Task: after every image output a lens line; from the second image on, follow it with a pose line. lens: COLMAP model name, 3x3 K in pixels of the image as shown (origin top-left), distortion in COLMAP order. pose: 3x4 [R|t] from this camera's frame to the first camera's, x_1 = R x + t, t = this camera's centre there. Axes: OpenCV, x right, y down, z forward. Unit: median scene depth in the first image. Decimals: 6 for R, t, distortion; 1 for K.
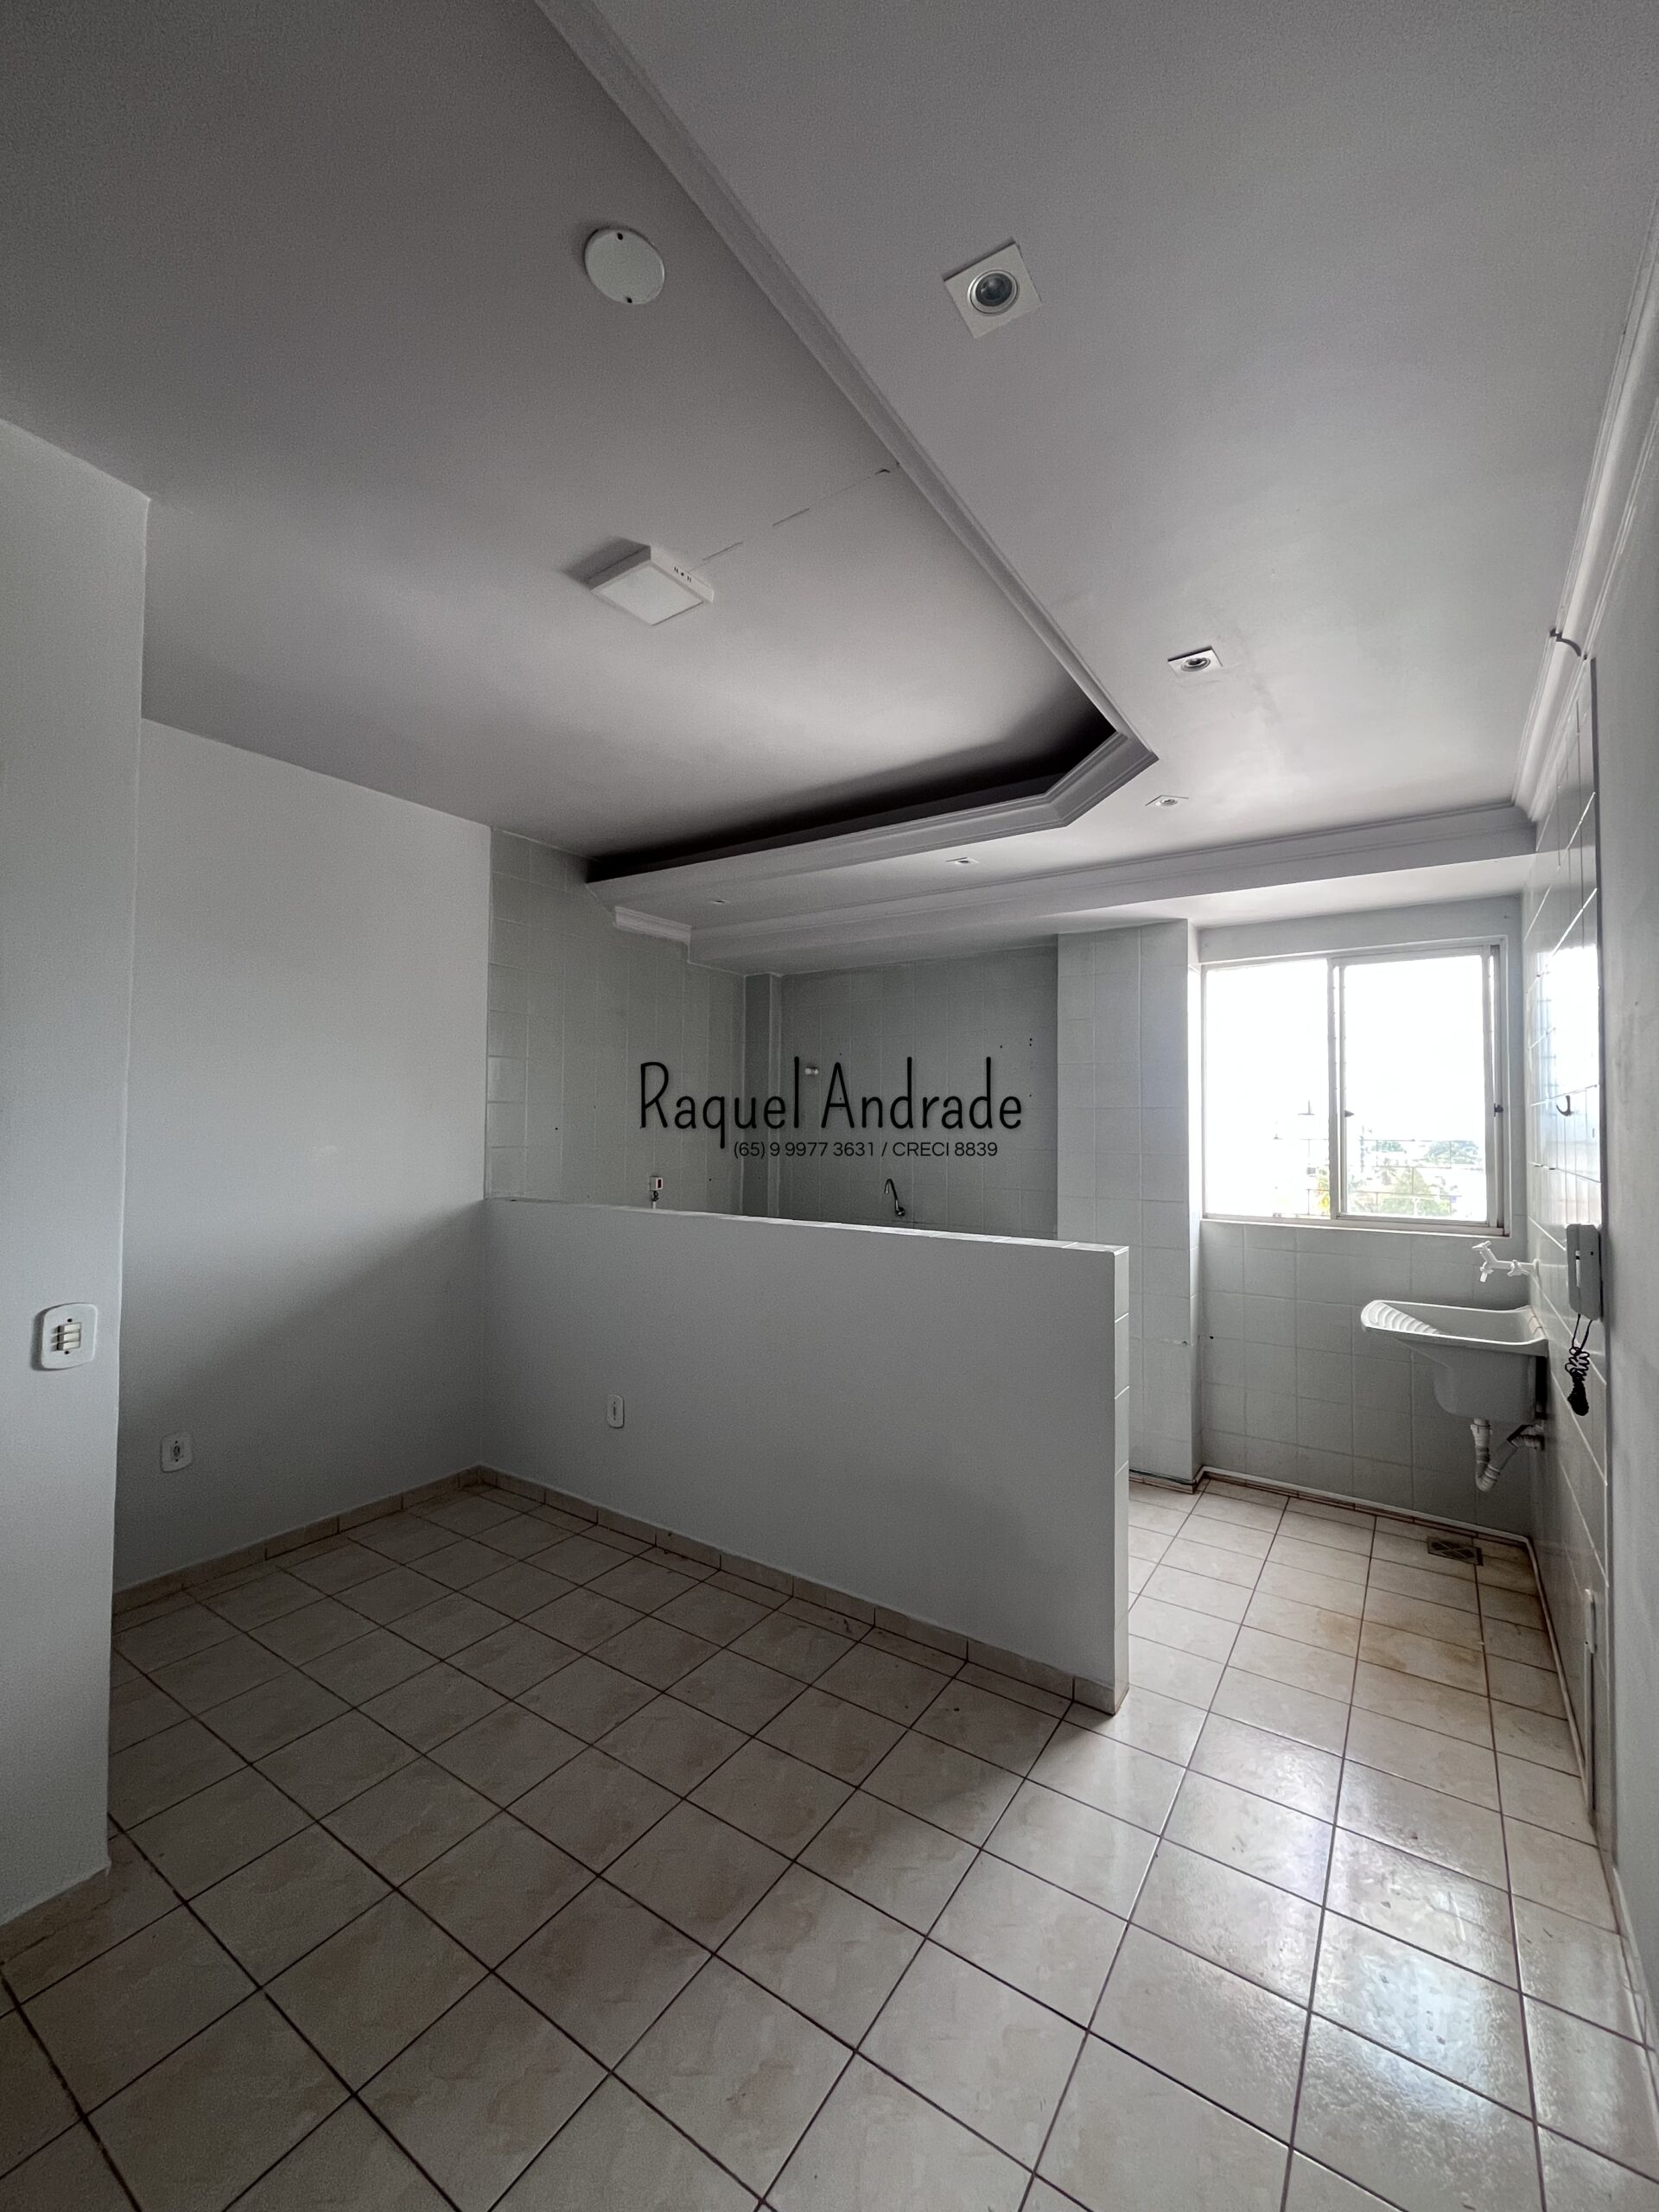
lens RADIAL K [[895.0, 0, 832.9], [0, 895.0, 1100.4], [0, 0, 1]] dist [-0.004458, 0.001044]
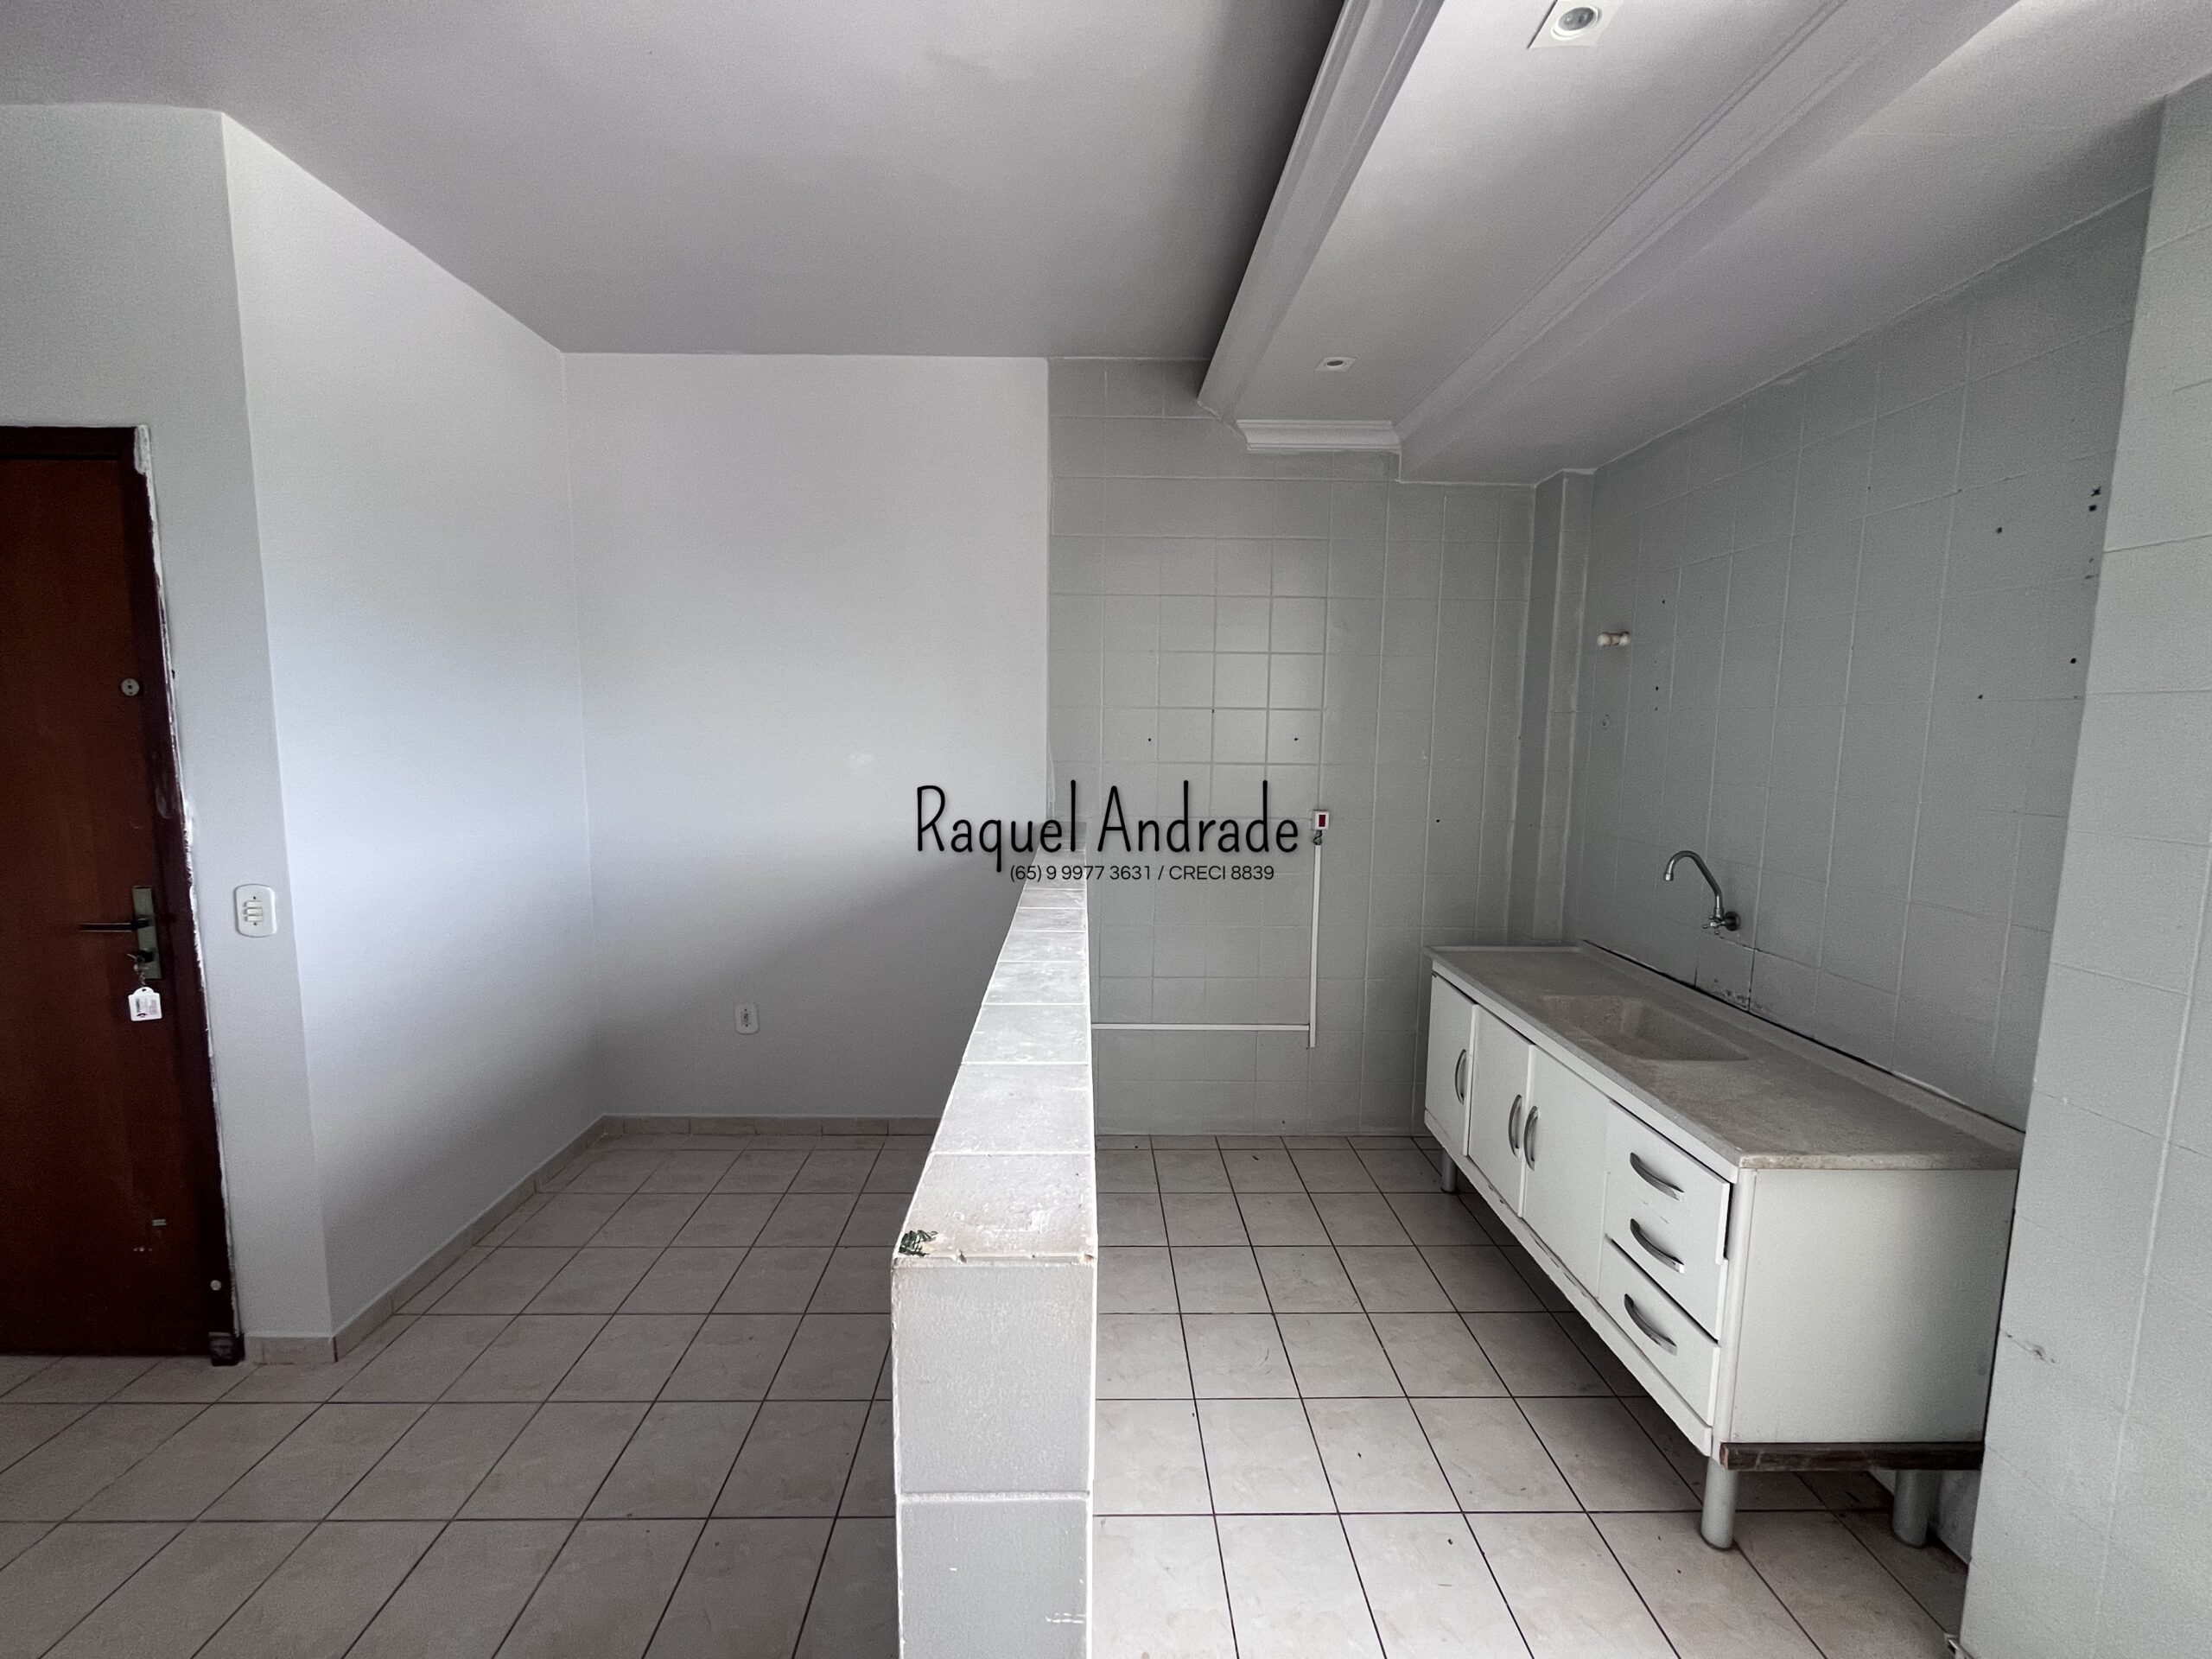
lens RADIAL K [[895.0, 0, 1099.6], [0, 895.0, 828.3], [0, 0, 1]] dist [-0.004458, 0.001044]
pose [[0.569920, 0.092507, -0.816476, 0.352633], [0.017411, 0.992060, 0.124554, 0.011645], [0.821516, -0.085201, 0.563784, 0.591139]]
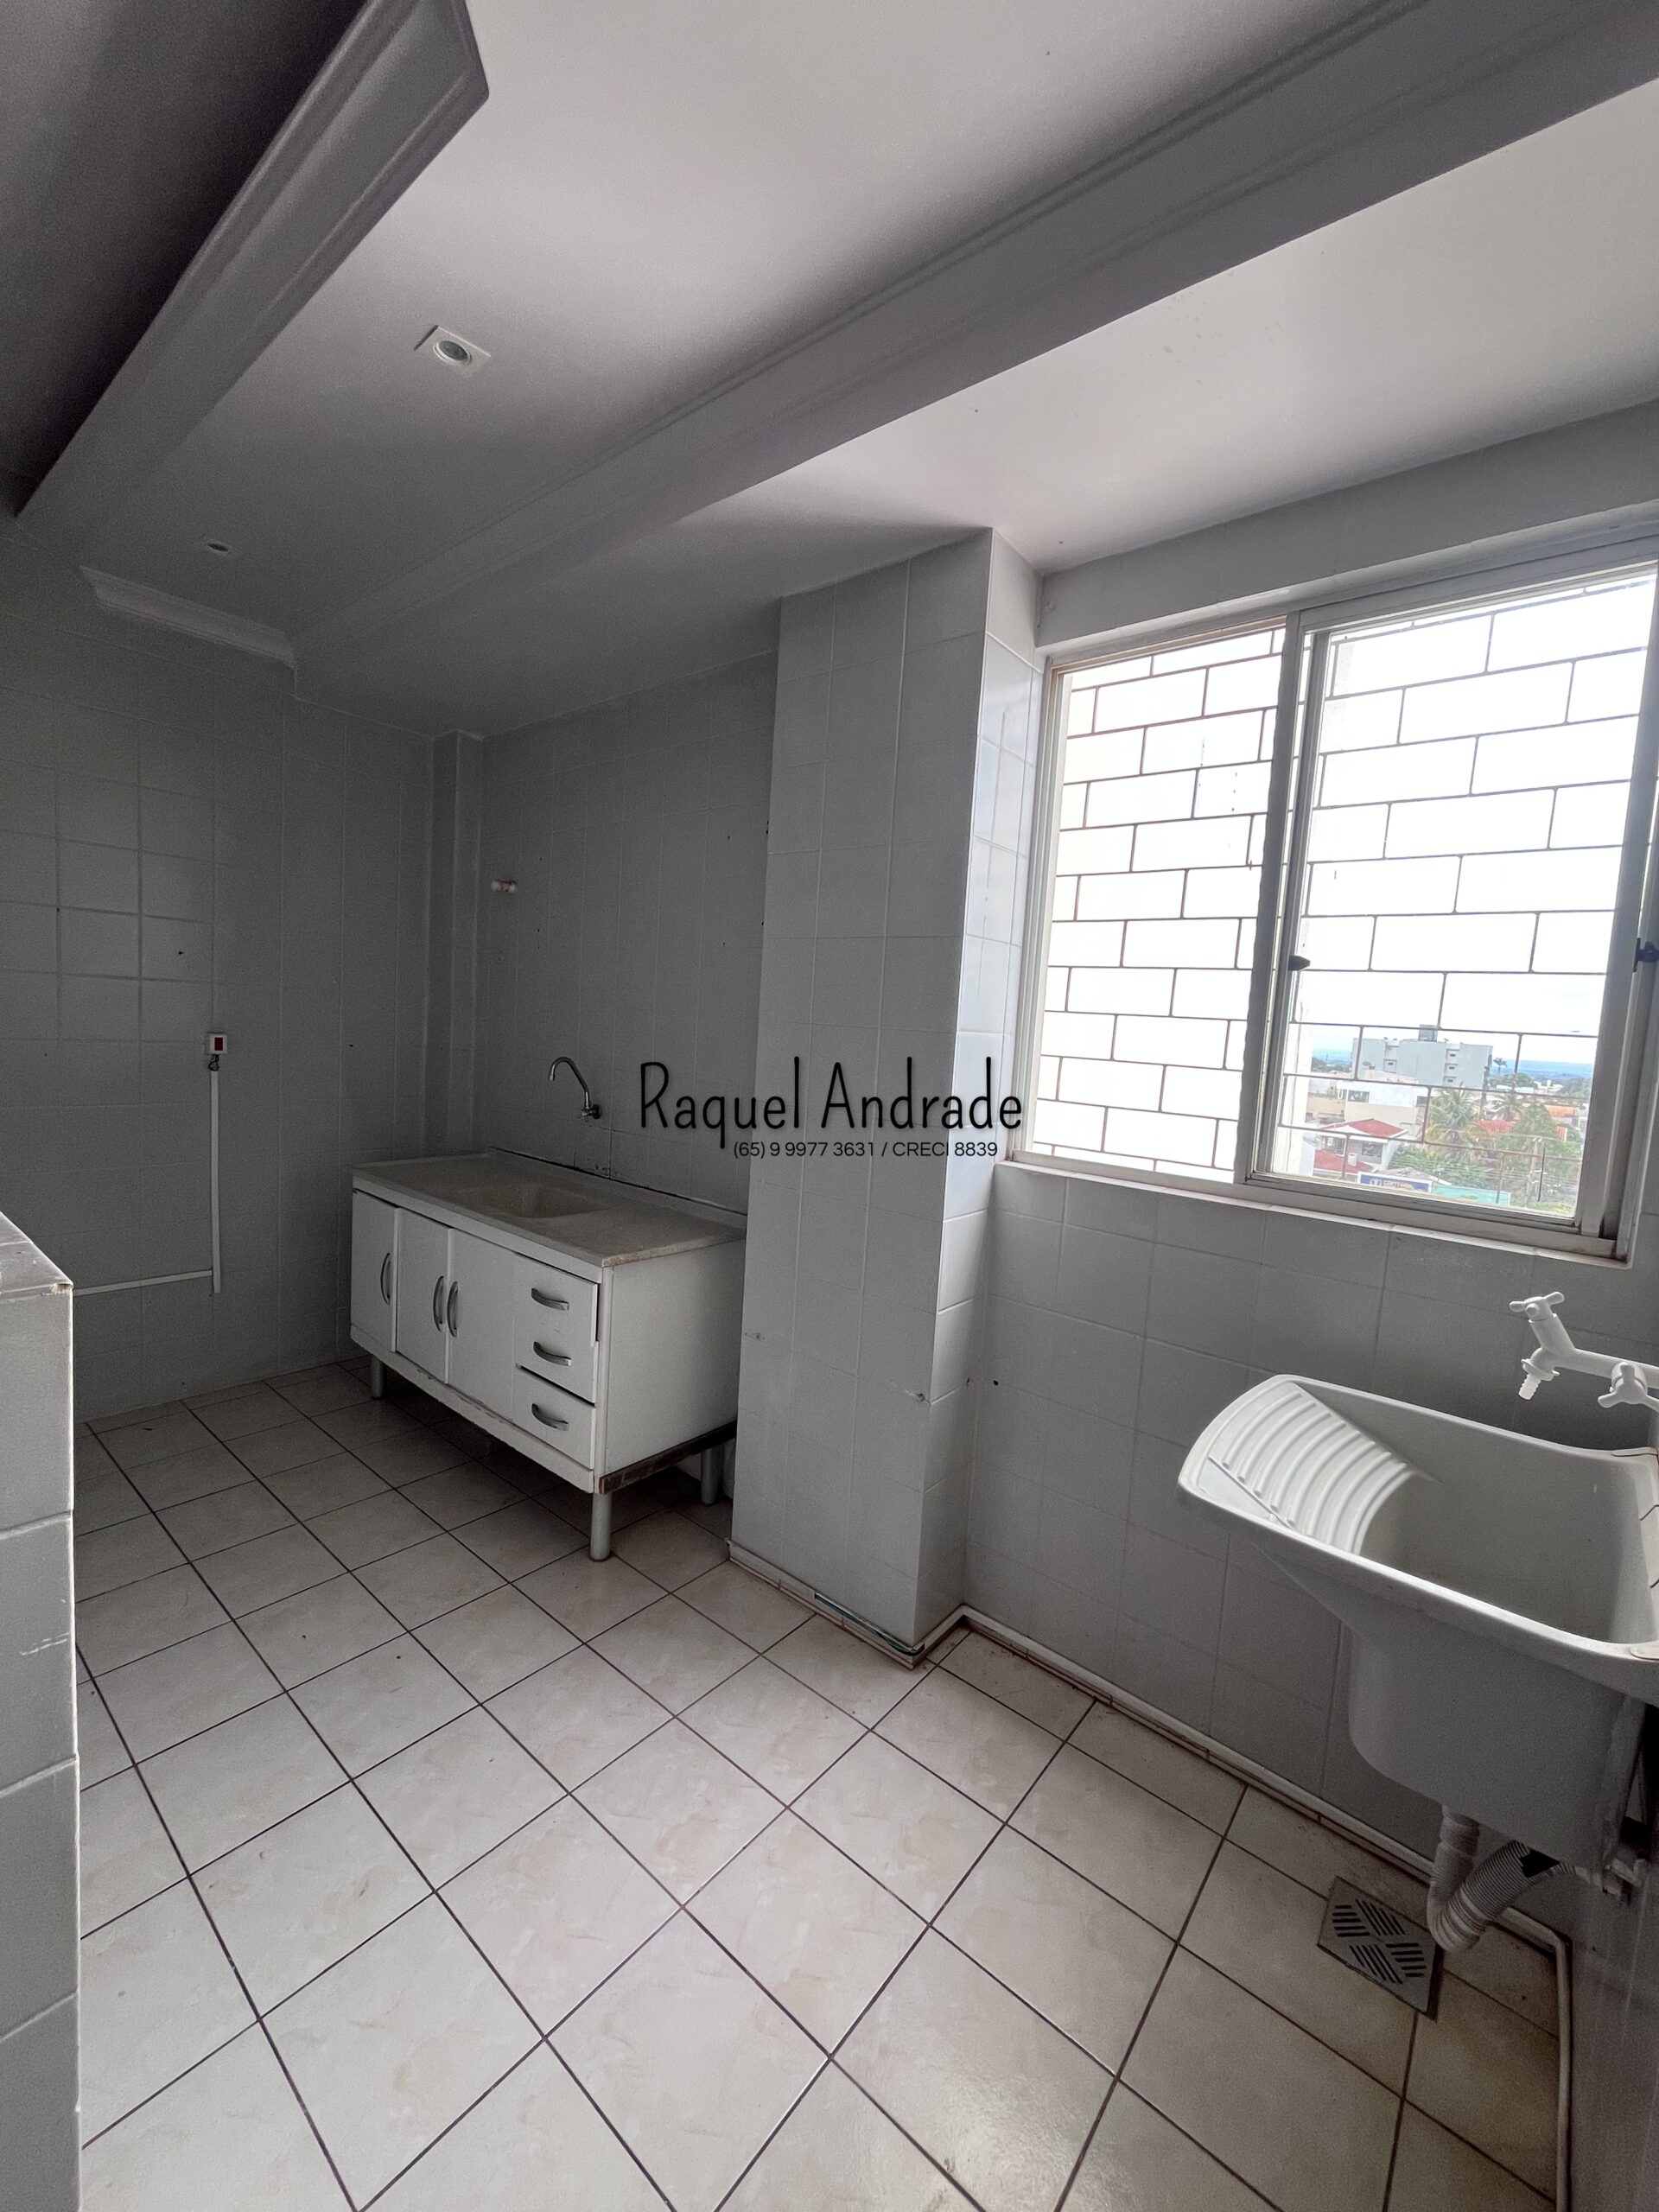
lens RADIAL K [[895.0, 0, 833.8], [0, 895.0, 1100.0], [0, 0, 1]] dist [-0.004458, 0.001044]
pose [[0.993377, 0.063776, -0.095581, 0.393394], [-0.052415, 0.991749, 0.116988, 0.044553], [0.102253, -0.111203, 0.988523, 0.517459]]
